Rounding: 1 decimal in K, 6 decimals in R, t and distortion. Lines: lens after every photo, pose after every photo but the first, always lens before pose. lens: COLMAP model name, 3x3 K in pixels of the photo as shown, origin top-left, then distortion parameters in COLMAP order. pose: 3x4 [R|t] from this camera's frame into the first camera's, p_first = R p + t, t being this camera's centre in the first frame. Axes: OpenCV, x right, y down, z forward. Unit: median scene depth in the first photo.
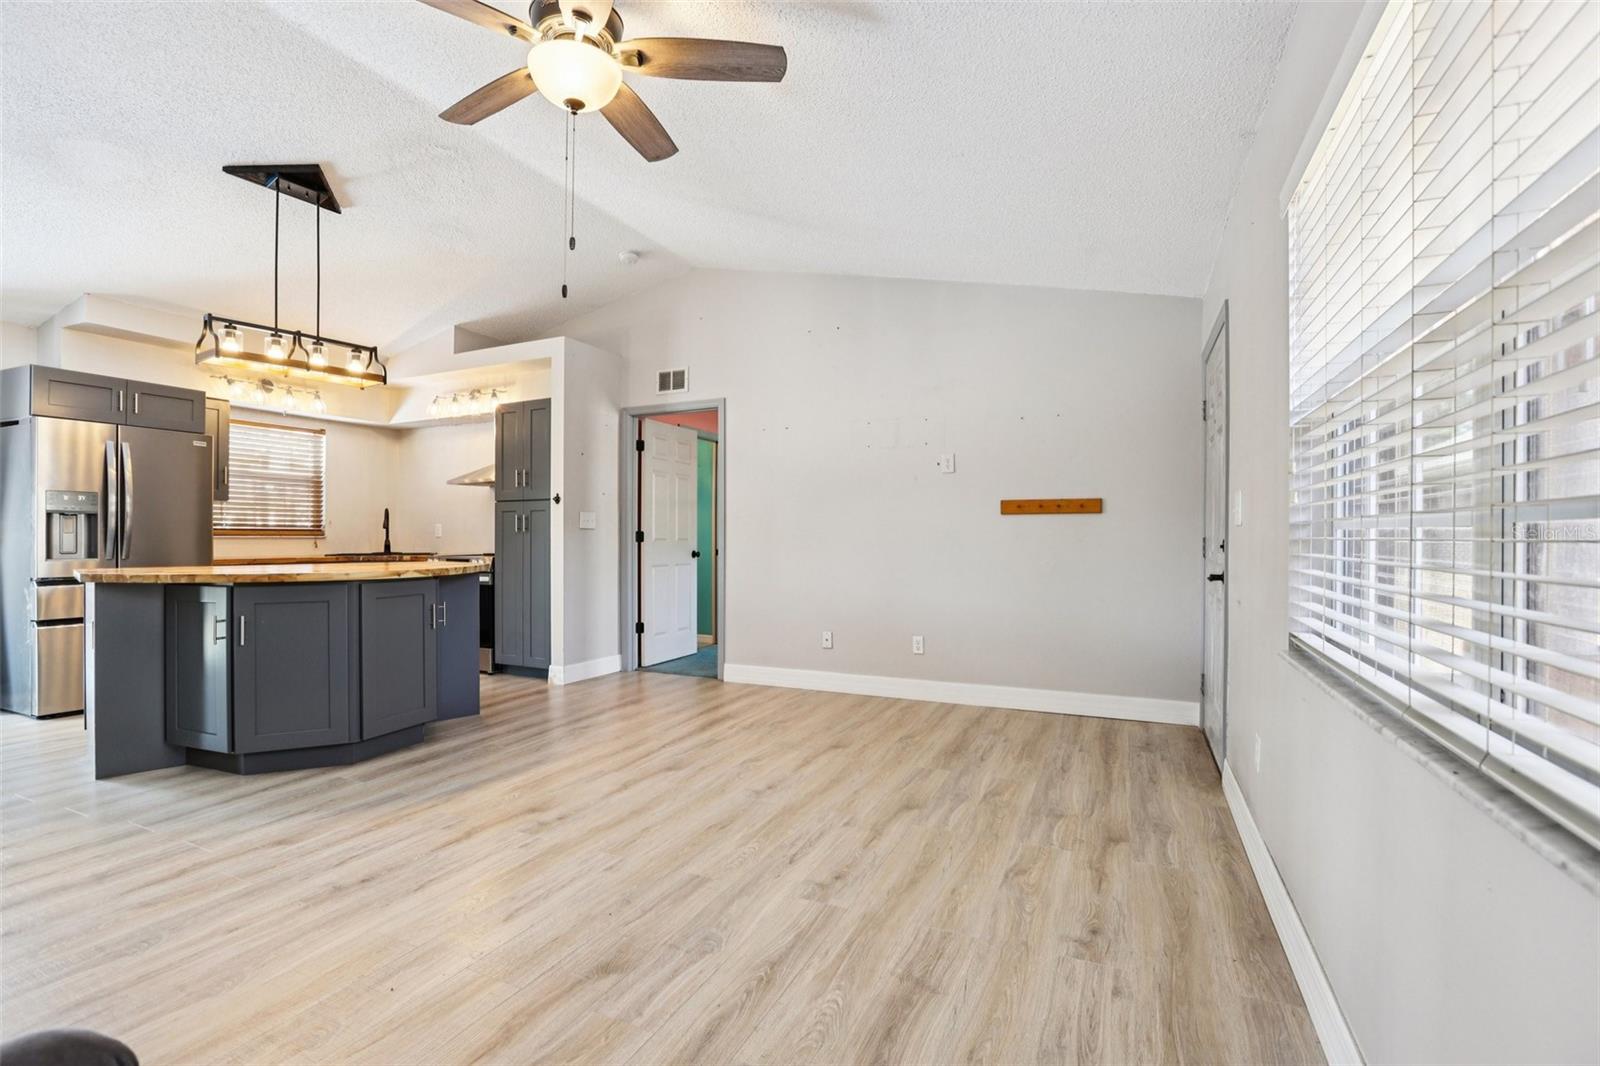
lens RADIAL K [[731.6, 0, 785.7], [0, 731.6, 535.7], [0, 0, 1]] dist [-0.037377, 0.012747]
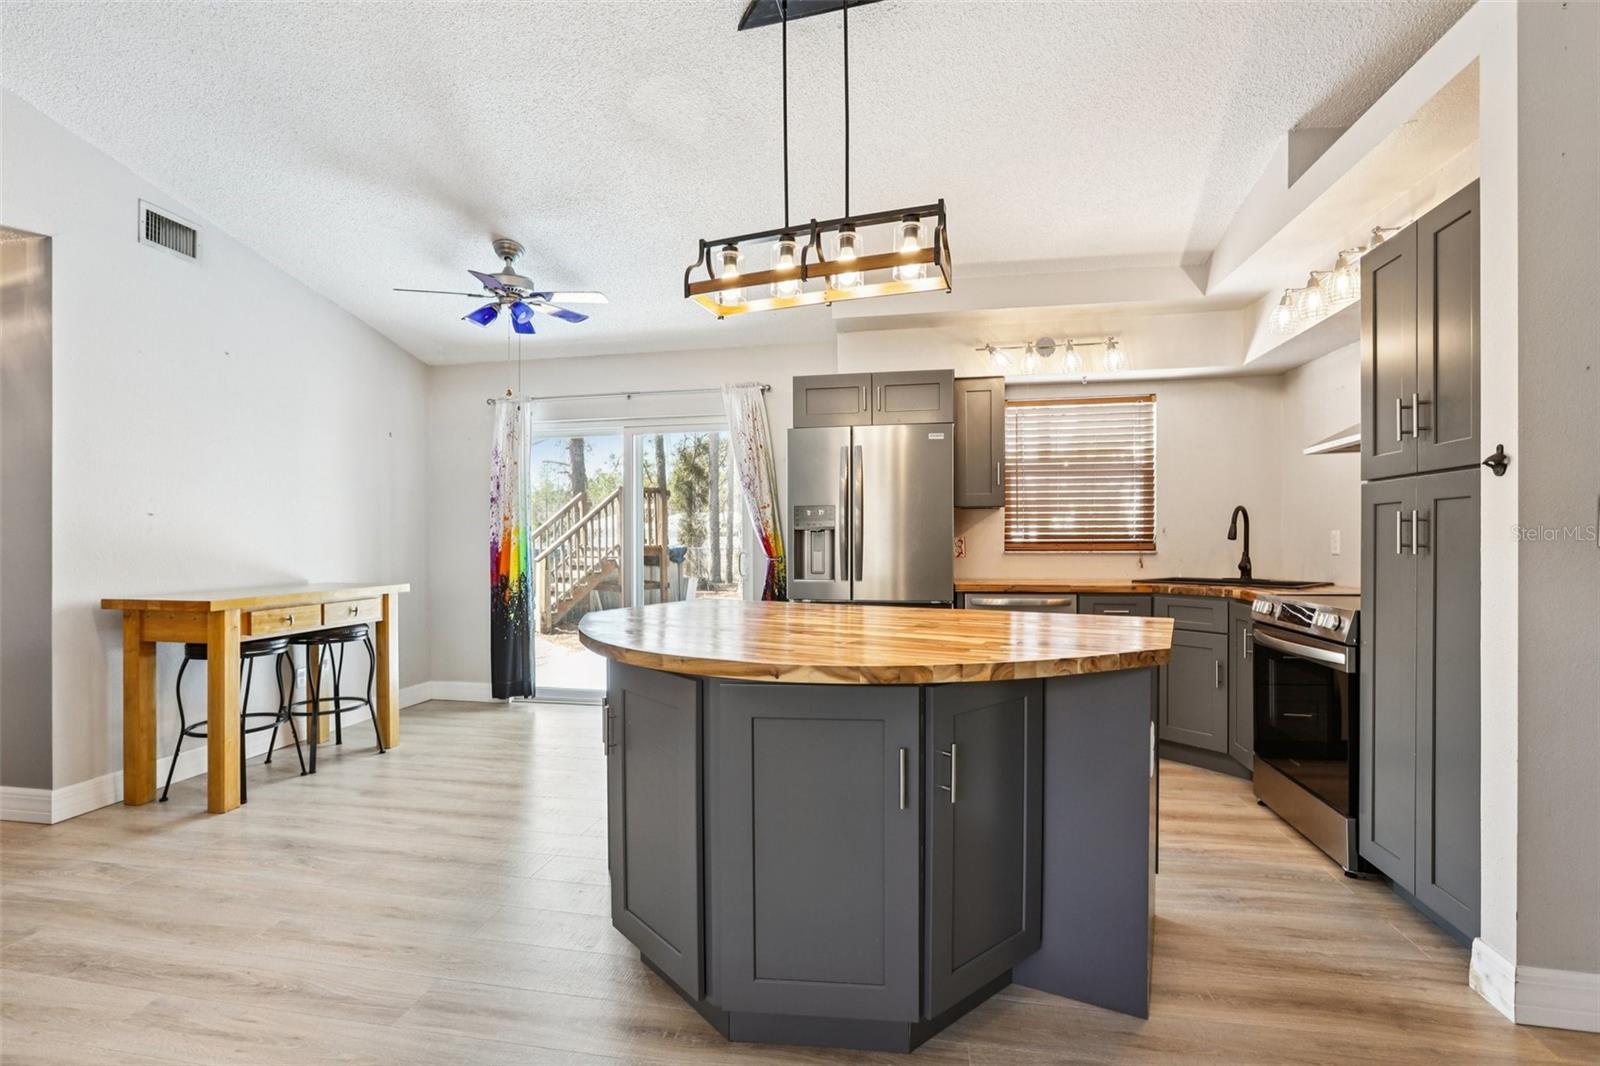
lens RADIAL K [[731.6, 0, 788.5], [0, 731.6, 535.4], [0, 0, 1]] dist [-0.037377, 0.012747]
pose [[0.252634, -0.004818, -0.967550, -0.092599], [0.005936, 0.999977, -0.003429, -0.021120], [0.967544, -0.004877, 0.252657, 0.753432]]
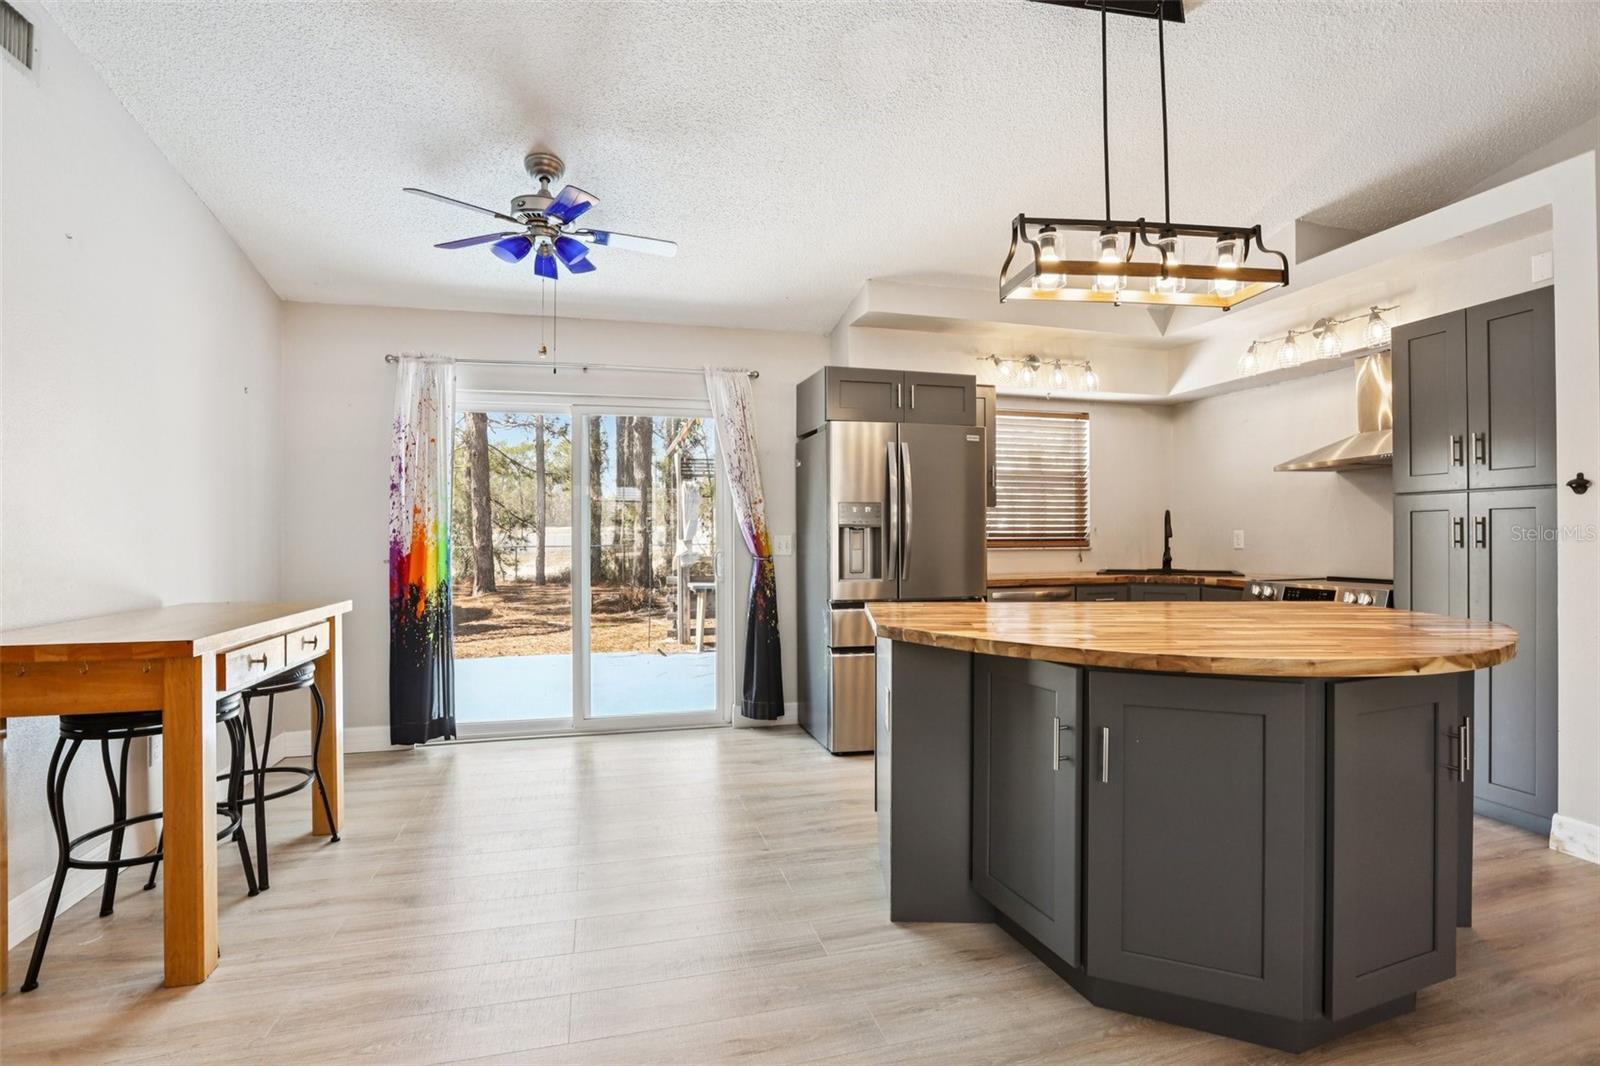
lens RADIAL K [[731.6, 0, 792.1], [0, 731.6, 530.3], [0, 0, 1]] dist [-0.037377, 0.012747]
pose [[0.649132, -0.007269, -0.760641, -0.372370], [0.005449, 0.999973, -0.004906, -0.024257], [0.760656, -0.000960, 0.649154, 0.355881]]
